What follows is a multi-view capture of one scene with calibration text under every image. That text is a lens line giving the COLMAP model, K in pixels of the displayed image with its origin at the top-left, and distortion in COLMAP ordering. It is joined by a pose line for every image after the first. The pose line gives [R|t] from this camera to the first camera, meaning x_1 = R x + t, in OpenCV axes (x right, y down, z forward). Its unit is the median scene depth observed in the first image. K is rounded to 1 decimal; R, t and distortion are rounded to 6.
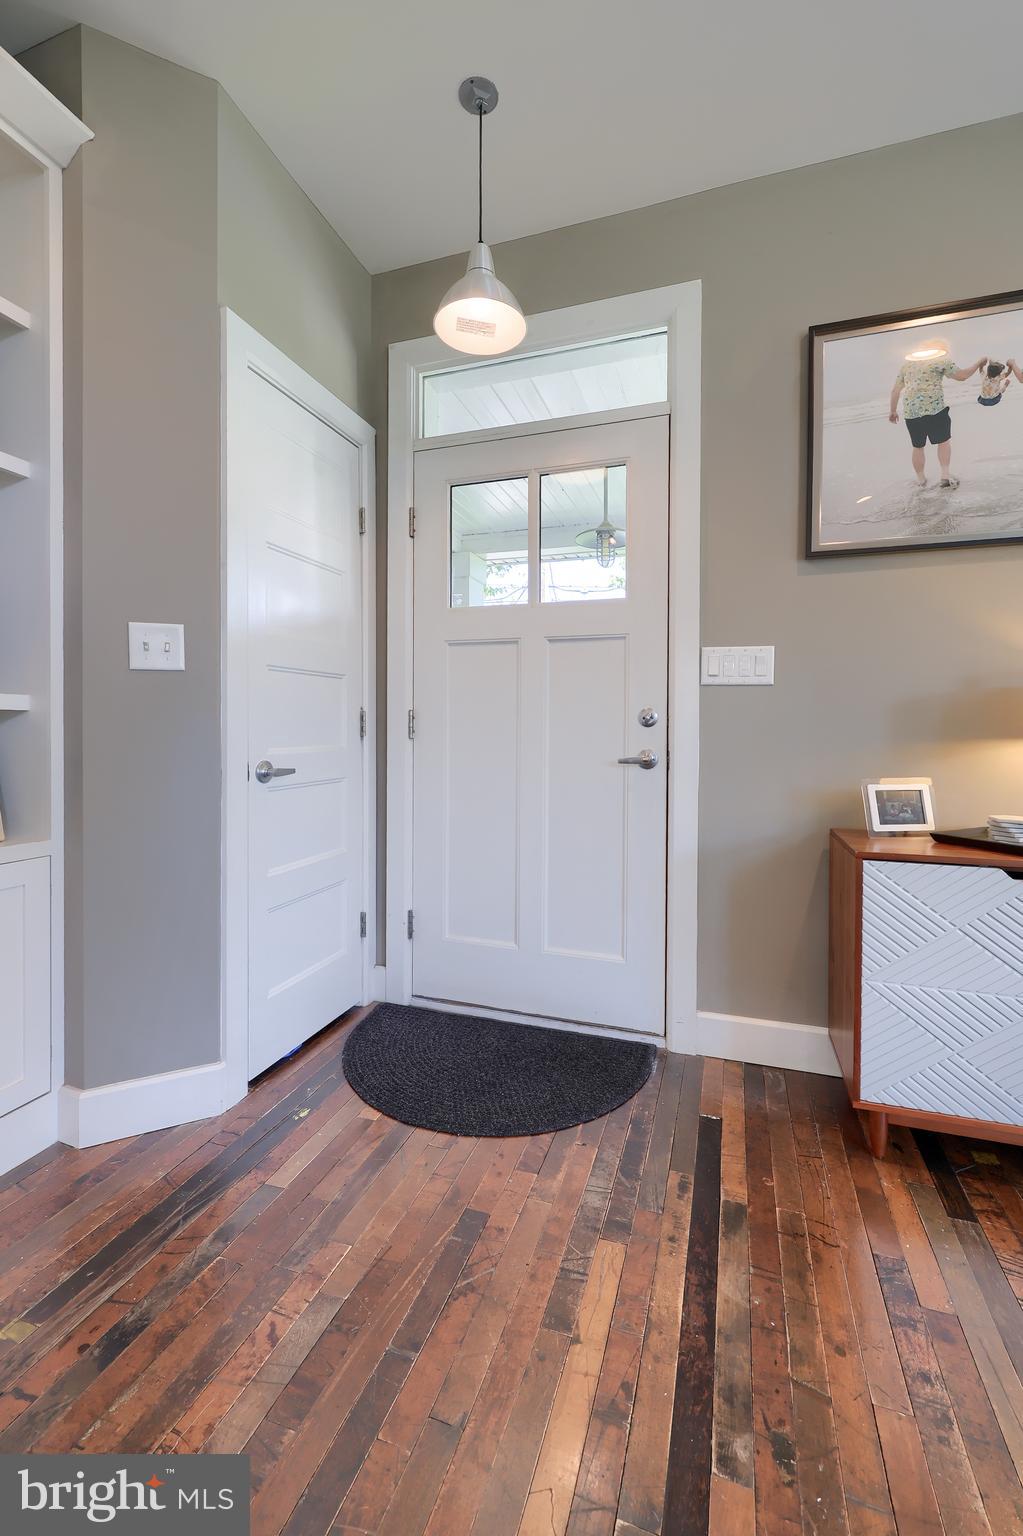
lens RADIAL K [[629.9, 0, 534.4], [0, 629.9, 730.8], [0, 0, 1]] dist [-0.000404, 0.000245]
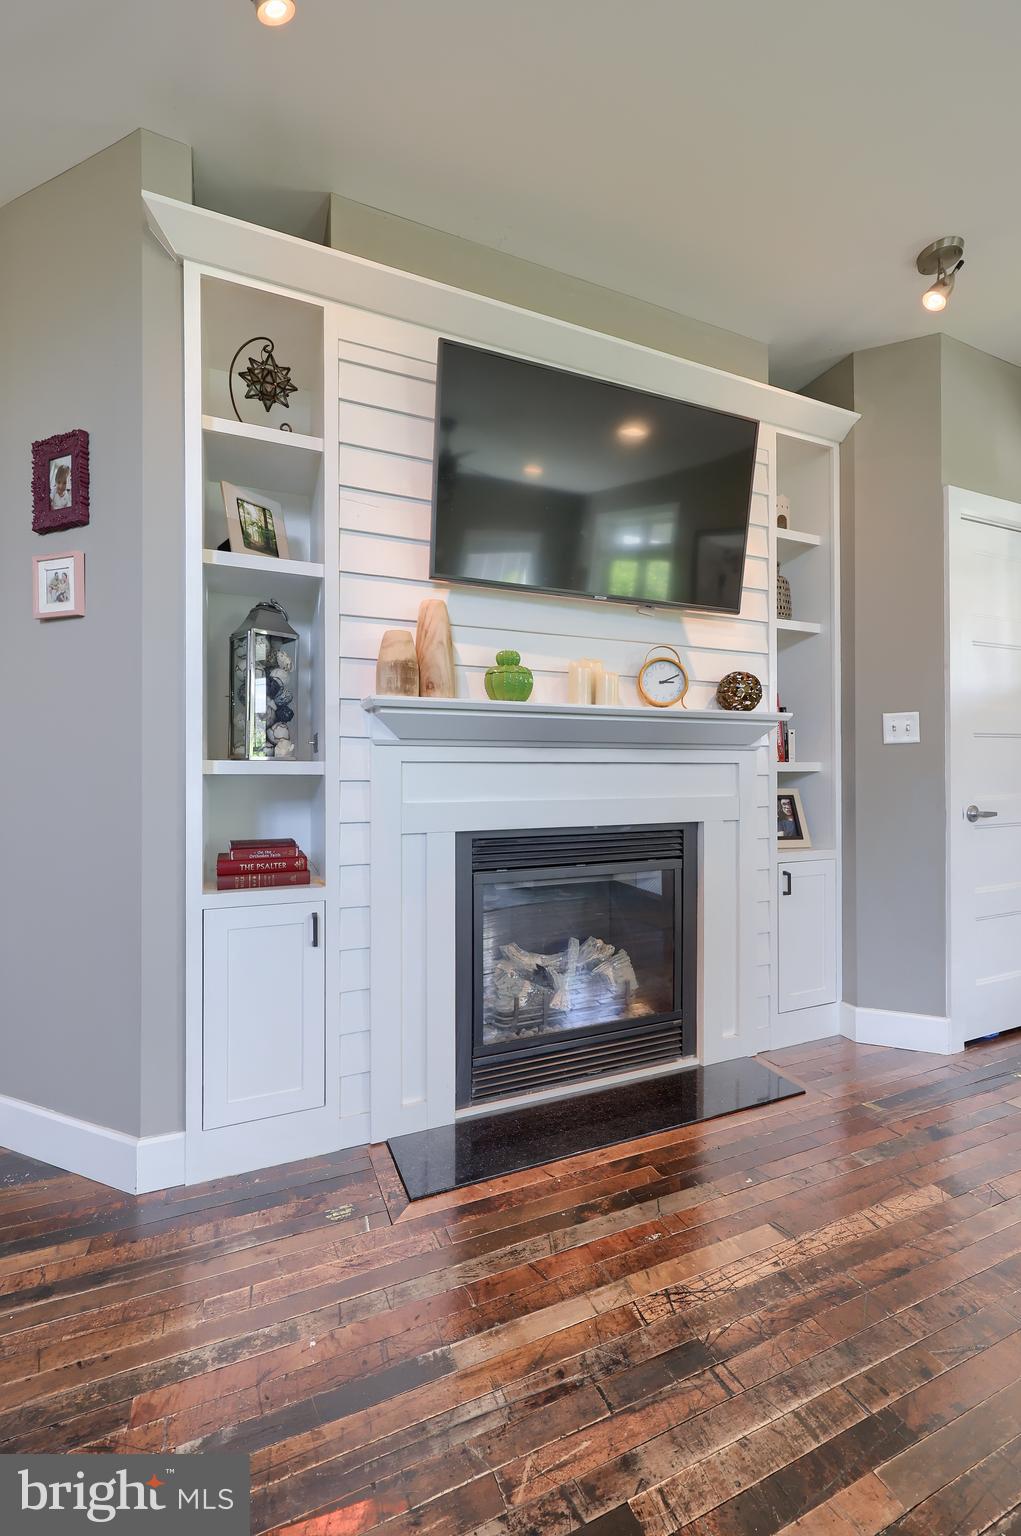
lens RADIAL K [[629.9, 0, 508.2], [0, 629.9, 775.6], [0, 0, 1]] dist [-0.000404, 0.000245]
pose [[0.654016, -0.010285, -0.756411, -0.072092], [0.009879, 0.999938, -0.005054, -0.020613], [0.756417, -0.004167, 0.654077, -0.700082]]
